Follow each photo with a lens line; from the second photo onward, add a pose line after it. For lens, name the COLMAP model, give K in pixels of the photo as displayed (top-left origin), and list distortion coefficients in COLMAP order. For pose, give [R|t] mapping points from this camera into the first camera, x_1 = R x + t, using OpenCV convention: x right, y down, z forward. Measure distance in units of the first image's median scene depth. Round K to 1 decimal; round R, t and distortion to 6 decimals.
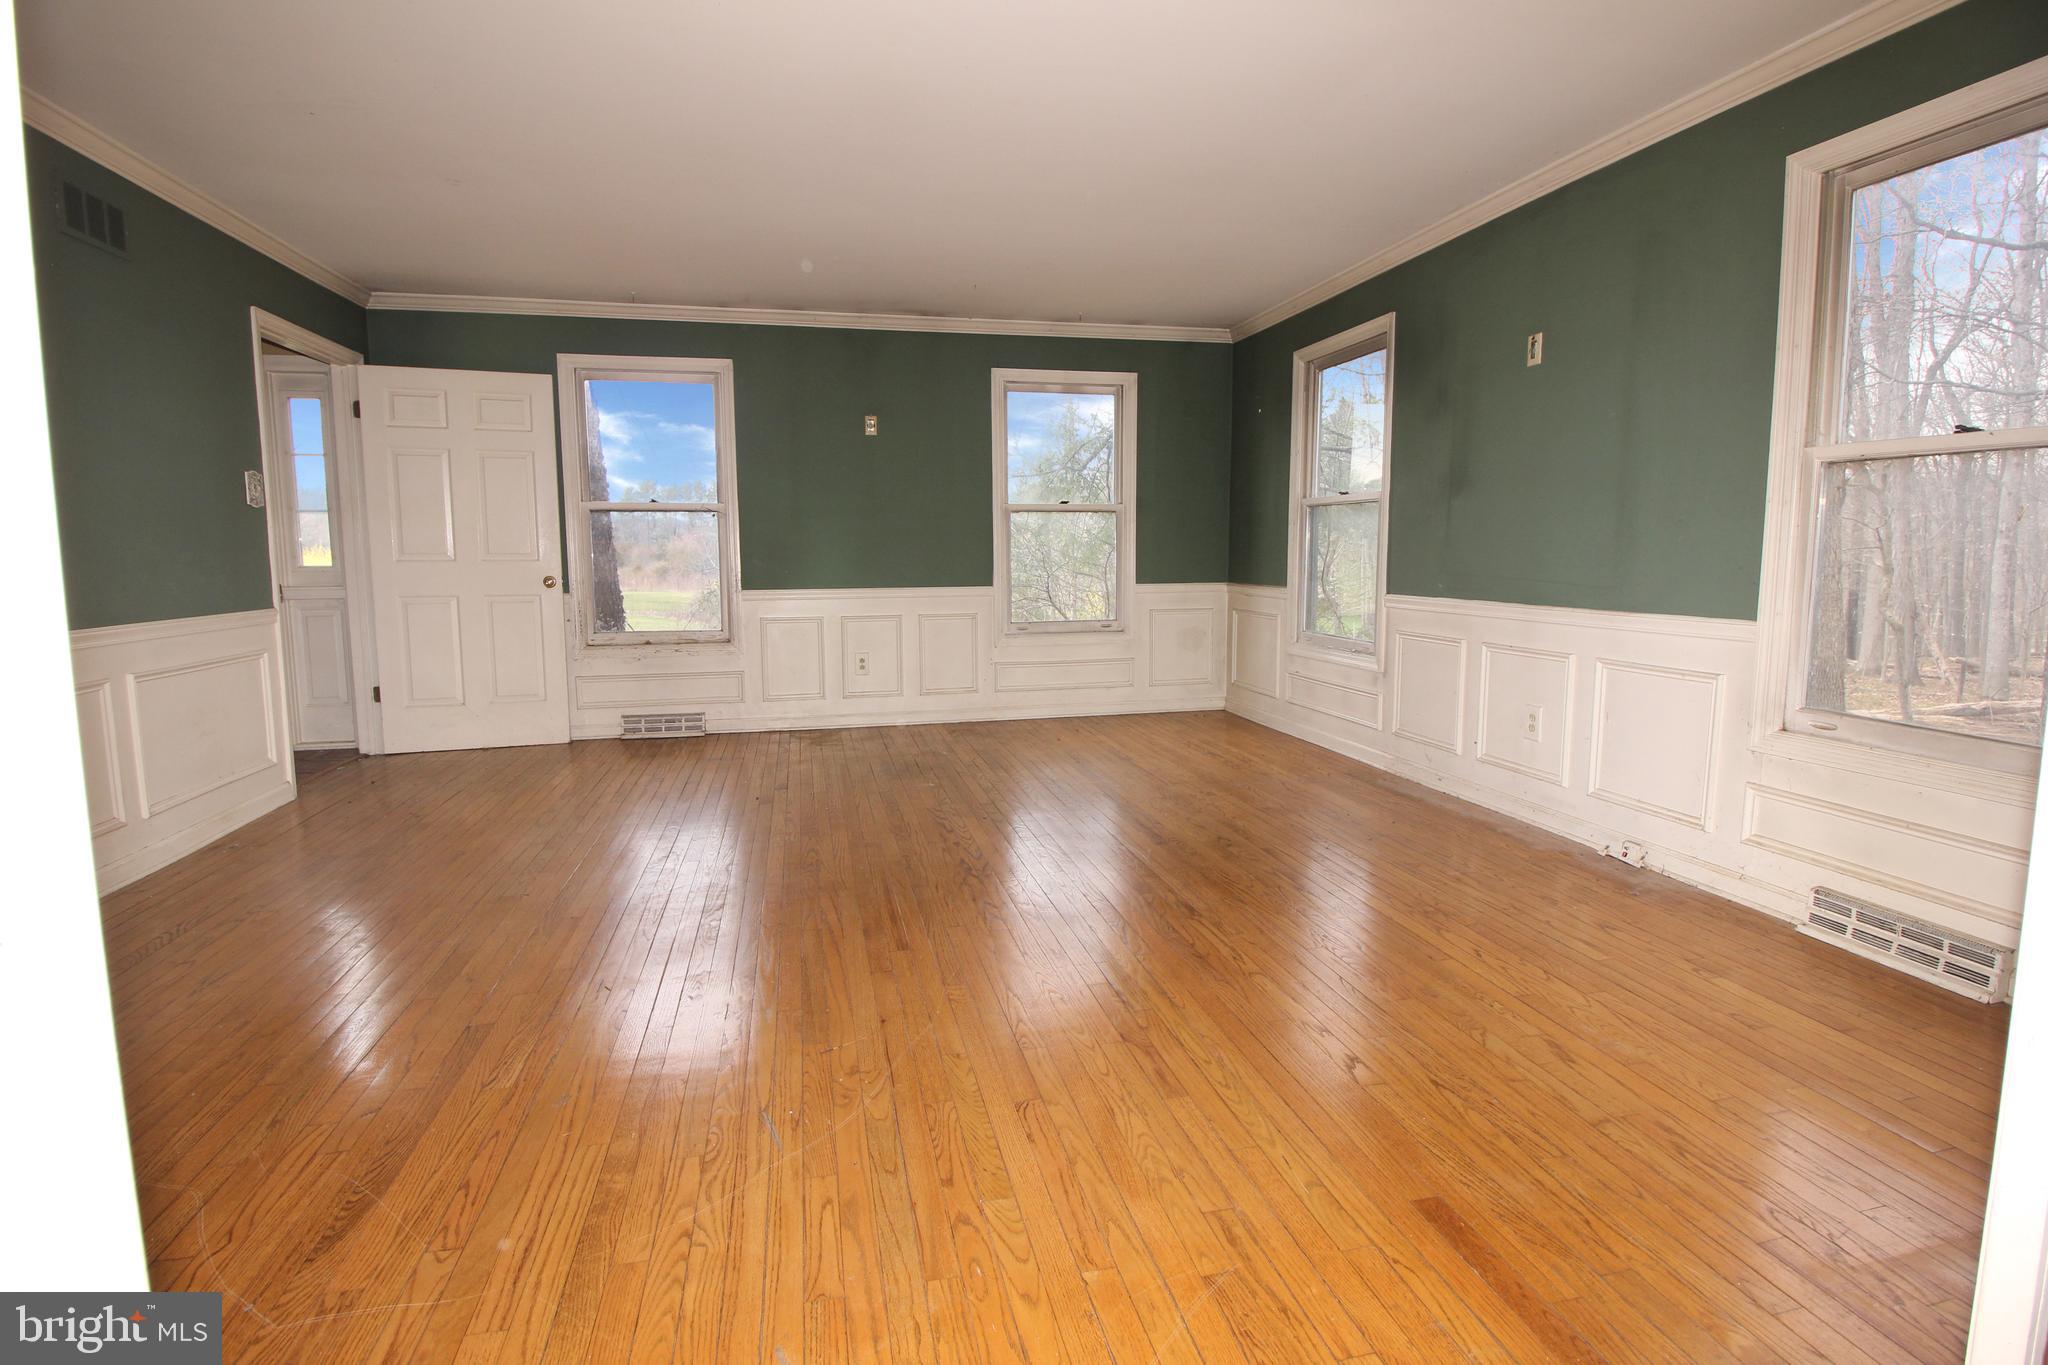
lens RADIAL K [[944.1, 0, 1013.8], [0, 944.1, 658.9], [0, 0, 1]] dist [-0.001350, -0.012434]
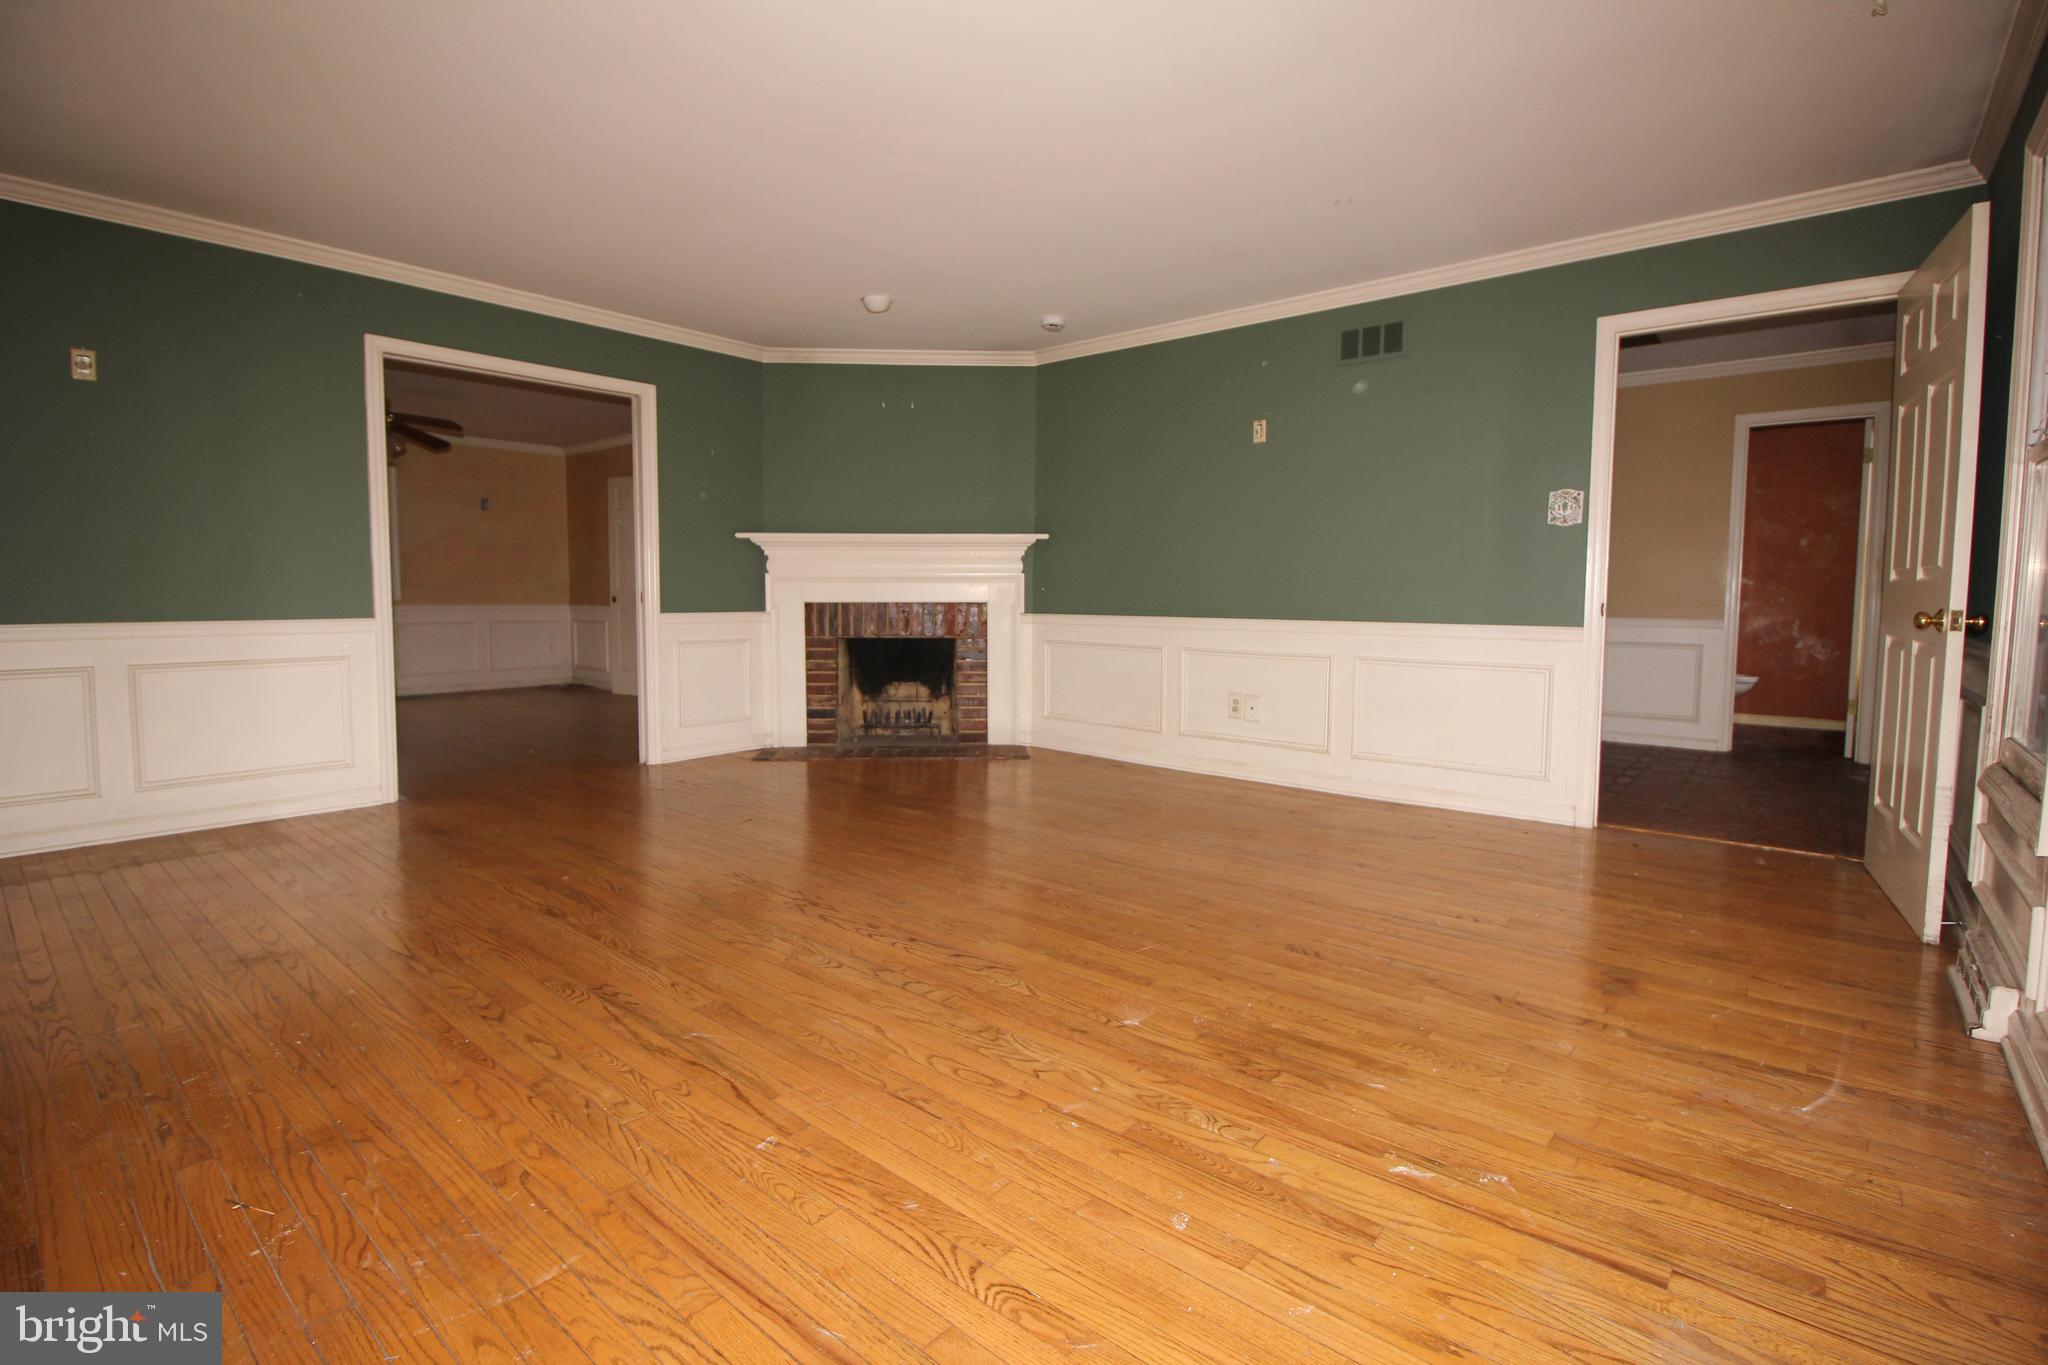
lens RADIAL K [[944.1, 0, 1013.8], [0, 944.1, 658.9], [0, 0, 1]] dist [-0.001350, -0.012434]
pose [[-0.801562, 0.045367, -0.596188, 0.210237], [-0.069834, 0.983190, 0.168705, -0.114556], [0.593819, 0.176862, -0.784920, 1.130160]]
